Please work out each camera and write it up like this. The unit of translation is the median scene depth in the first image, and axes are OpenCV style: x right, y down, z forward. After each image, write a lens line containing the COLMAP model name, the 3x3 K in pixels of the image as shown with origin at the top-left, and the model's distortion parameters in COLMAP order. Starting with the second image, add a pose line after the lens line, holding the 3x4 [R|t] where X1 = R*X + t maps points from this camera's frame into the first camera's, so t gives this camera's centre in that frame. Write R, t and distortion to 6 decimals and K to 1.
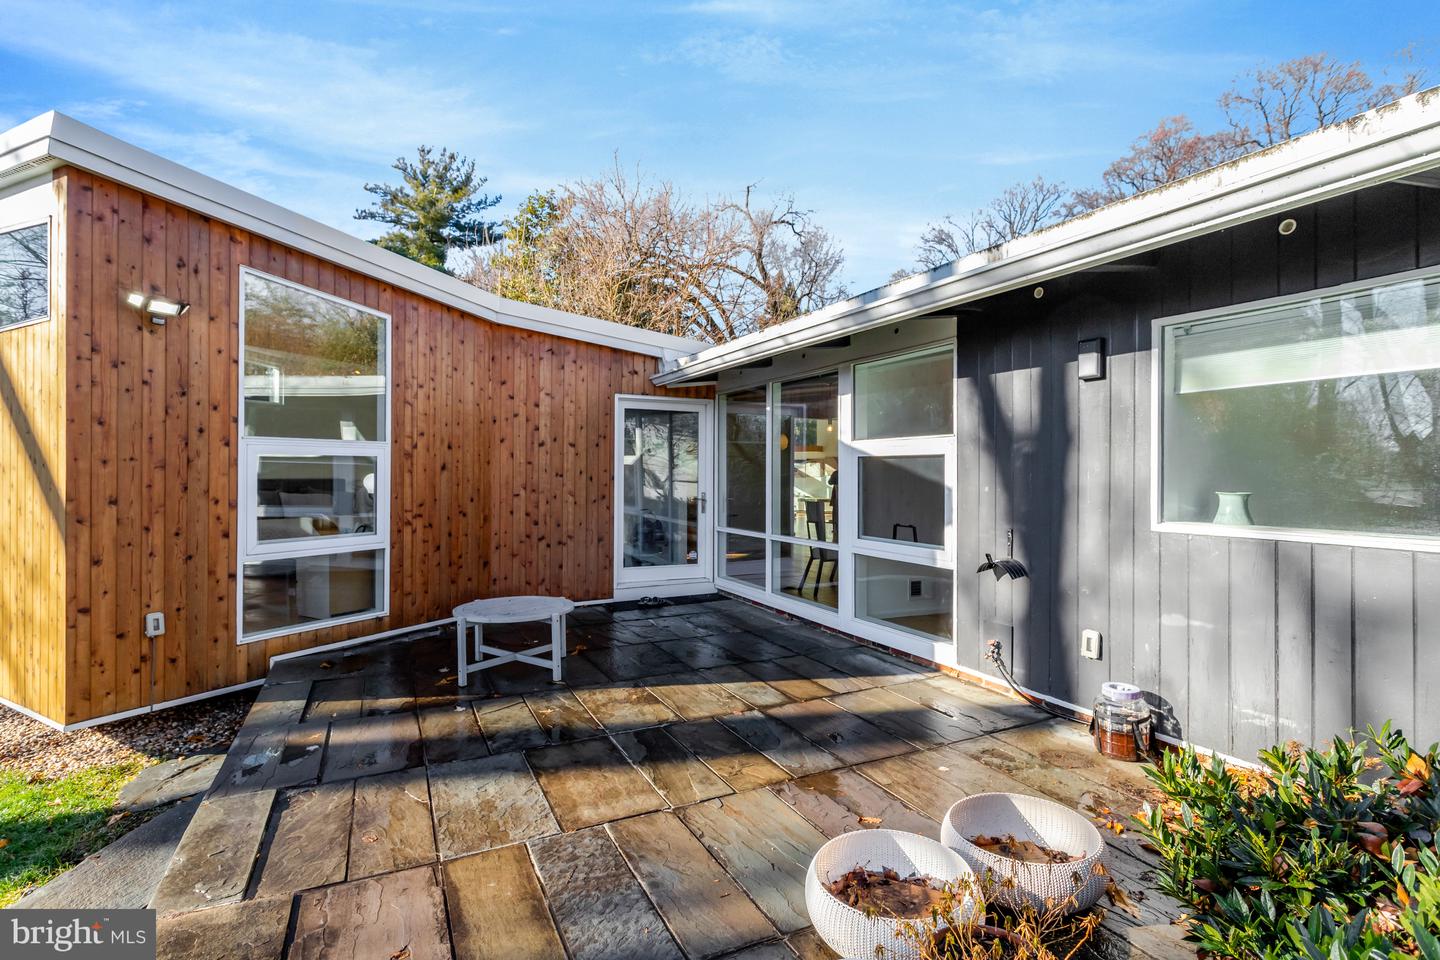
lens RADIAL K [[688.5, 0, 719.3], [0, 688.5, 471.0], [0, 0, 1]] dist [-0.009347, 0.002214]
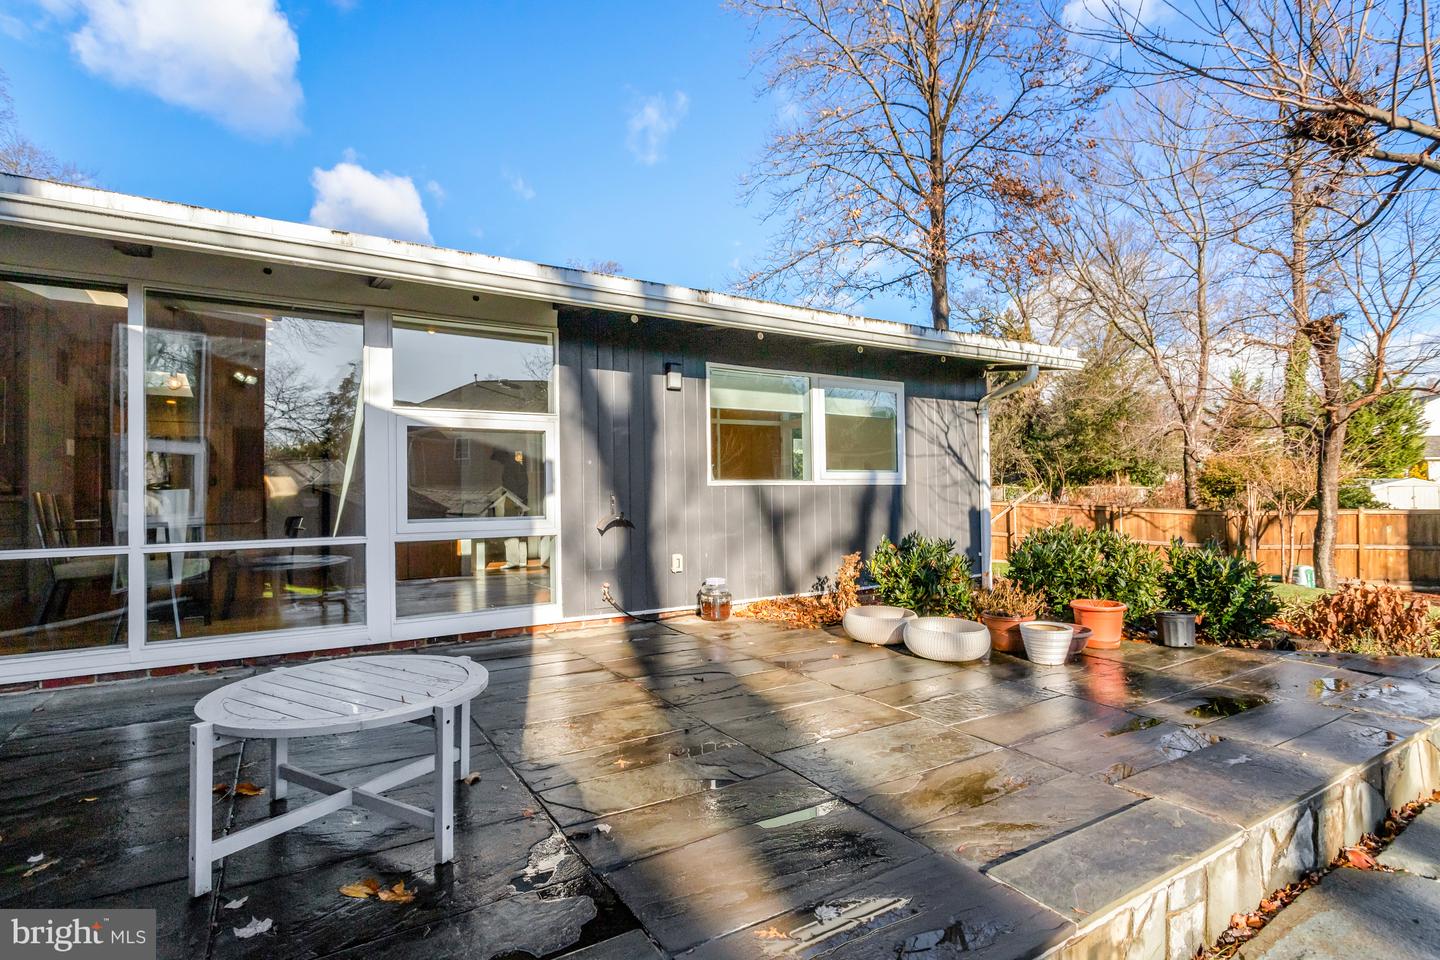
lens RADIAL K [[688.5, 0, 717.4], [0, 688.5, 478.3], [0, 0, 1]] dist [-0.009347, 0.002214]
pose [[-0.079985, 0.013081, 0.996710, -0.751408], [0.005030, 0.999906, -0.012719, 0.064038], [-0.996783, 0.003996, -0.080043, 0.774615]]
